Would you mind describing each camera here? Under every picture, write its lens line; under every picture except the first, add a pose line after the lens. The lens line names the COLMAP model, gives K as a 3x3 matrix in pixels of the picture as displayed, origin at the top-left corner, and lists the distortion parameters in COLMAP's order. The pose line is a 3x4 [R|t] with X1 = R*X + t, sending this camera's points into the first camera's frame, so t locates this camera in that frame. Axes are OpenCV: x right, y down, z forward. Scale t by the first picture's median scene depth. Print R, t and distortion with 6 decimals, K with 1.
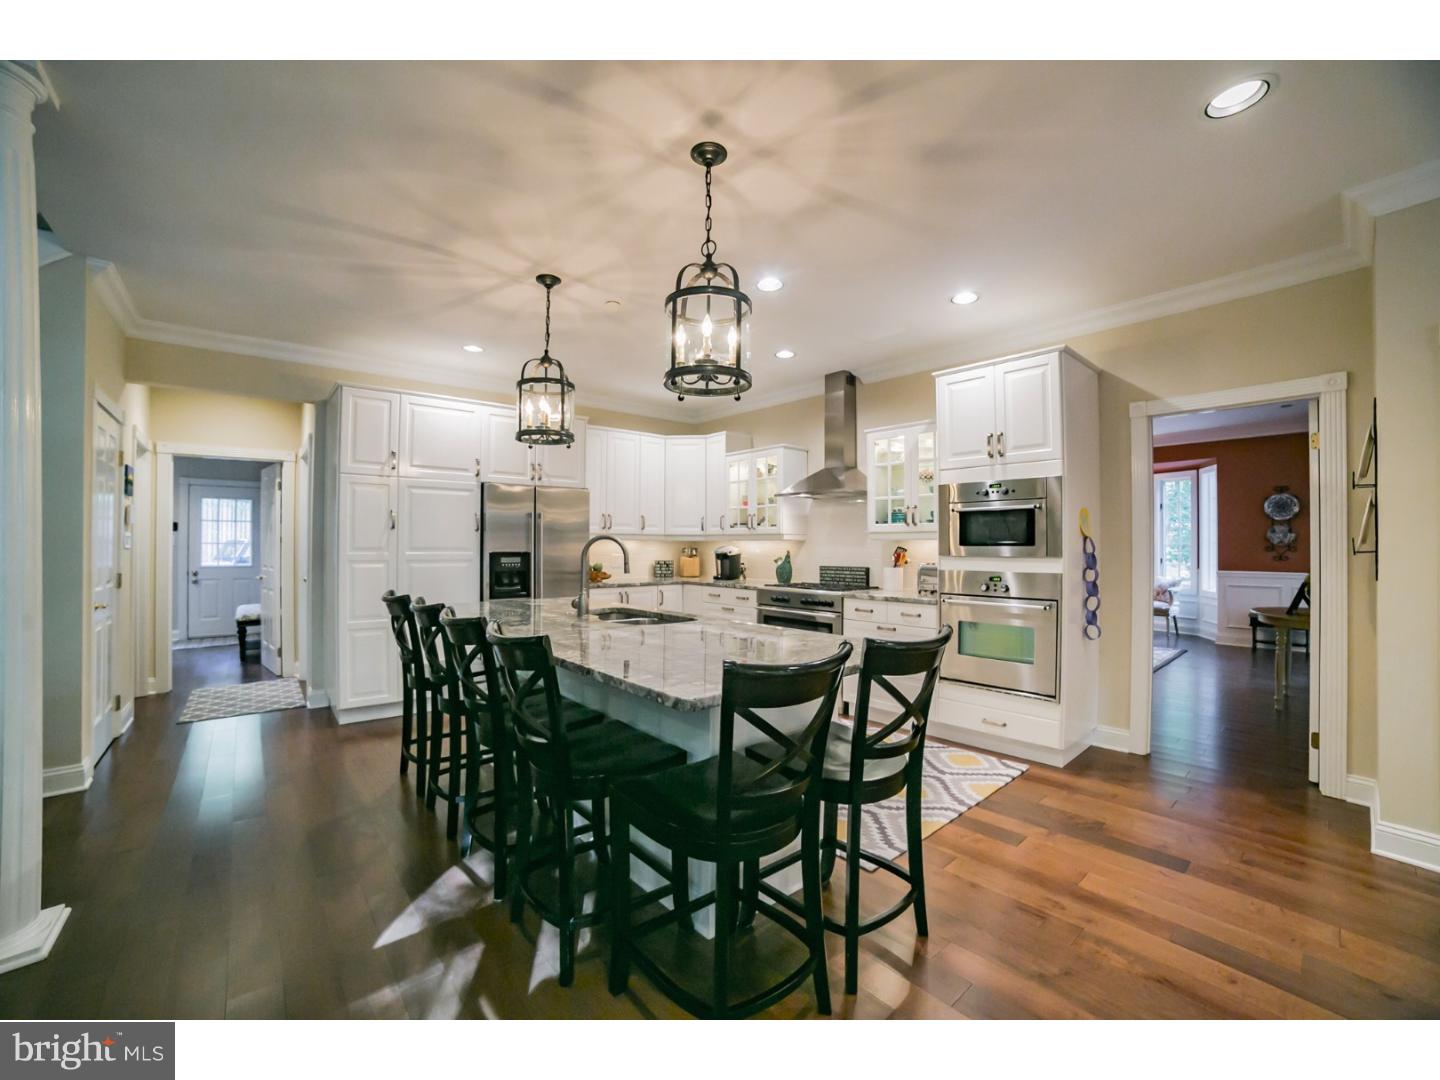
lens RADIAL K [[571.3, 0, 719.8], [0, 571.3, 543.9], [0, 0, 1]] dist [-0.016498, 0.000191]
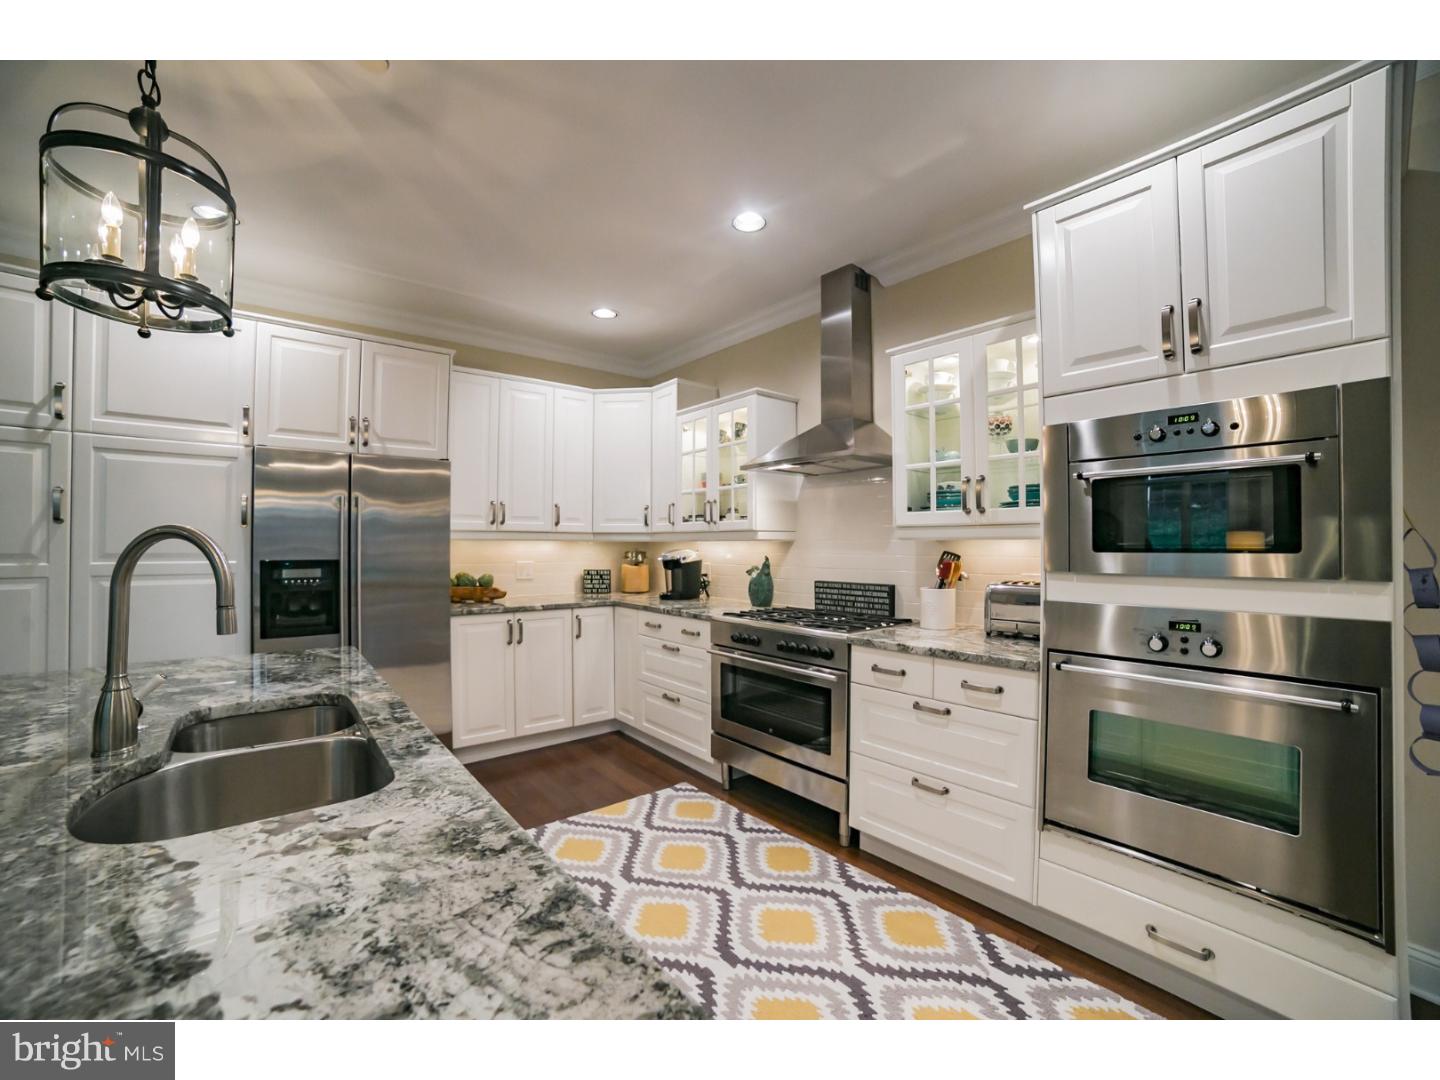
lens RADIAL K [[571.3, 0, 725.5], [0, 571.3, 540.2], [0, 0, 1]] dist [-0.016498, 0.000191]
pose [[0.999886, -0.001494, -0.015052, 0.090024], [0.001392, 0.999976, -0.006780, -0.002454], [0.015062, 0.006758, 0.999864, 0.385563]]
